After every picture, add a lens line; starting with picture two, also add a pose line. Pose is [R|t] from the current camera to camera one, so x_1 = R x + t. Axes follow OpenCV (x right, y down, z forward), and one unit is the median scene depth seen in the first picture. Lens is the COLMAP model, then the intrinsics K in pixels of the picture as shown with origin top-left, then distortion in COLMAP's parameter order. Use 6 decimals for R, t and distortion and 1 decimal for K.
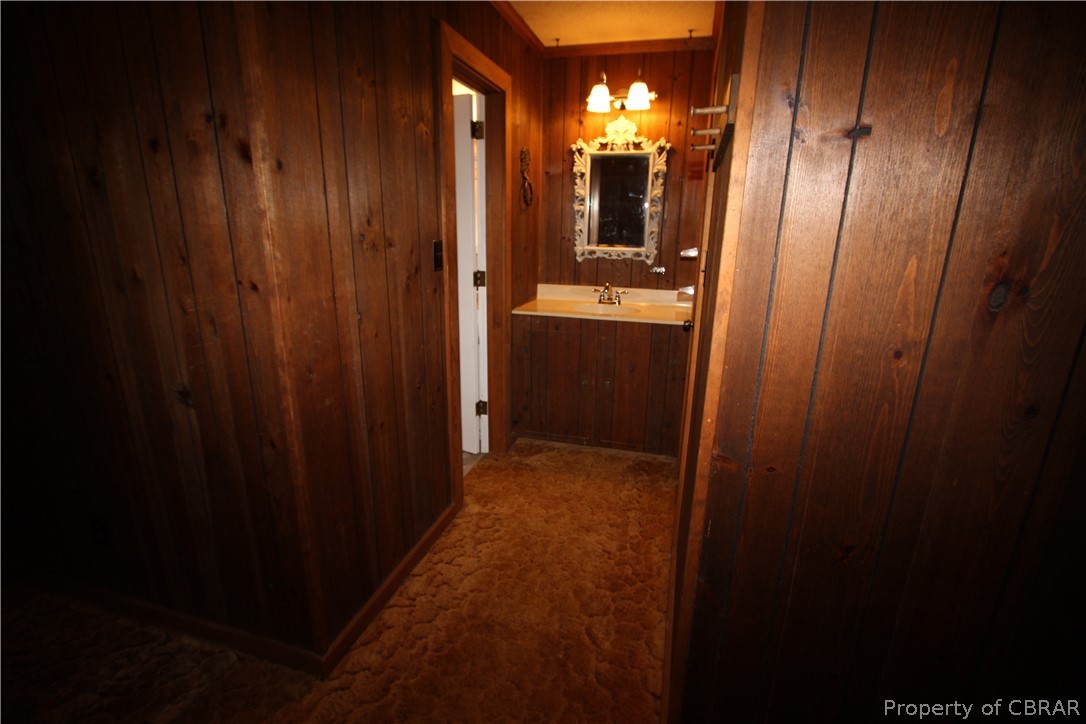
lens RADIAL K [[511.2, 0, 537.0], [0, 511.2, 362.4], [0, 0, 1]] dist [-0.003412, -0.000205]
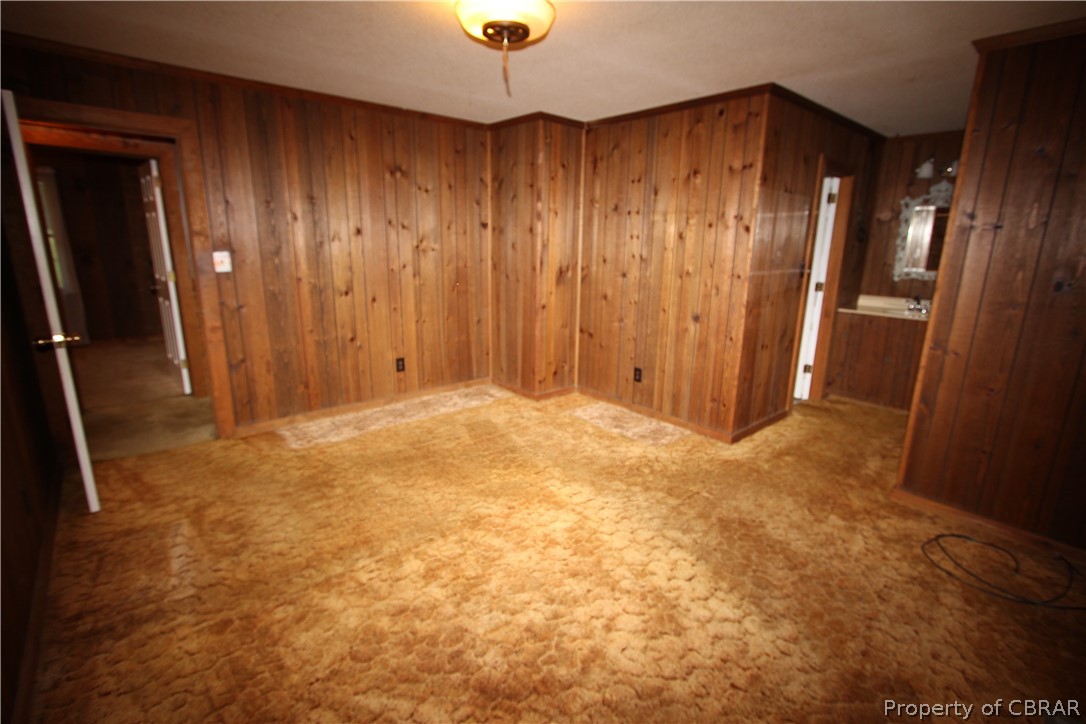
lens RADIAL K [[511.2, 0, 549.5], [0, 511.2, 360.6], [0, 0, 1]] dist [-0.003412, -0.000205]
pose [[0.853658, 0.124856, -0.505647, 0.005759], [-0.147726, 0.989015, -0.005186, 0.189681], [0.499445, 0.079124, 0.862725, -0.753993]]
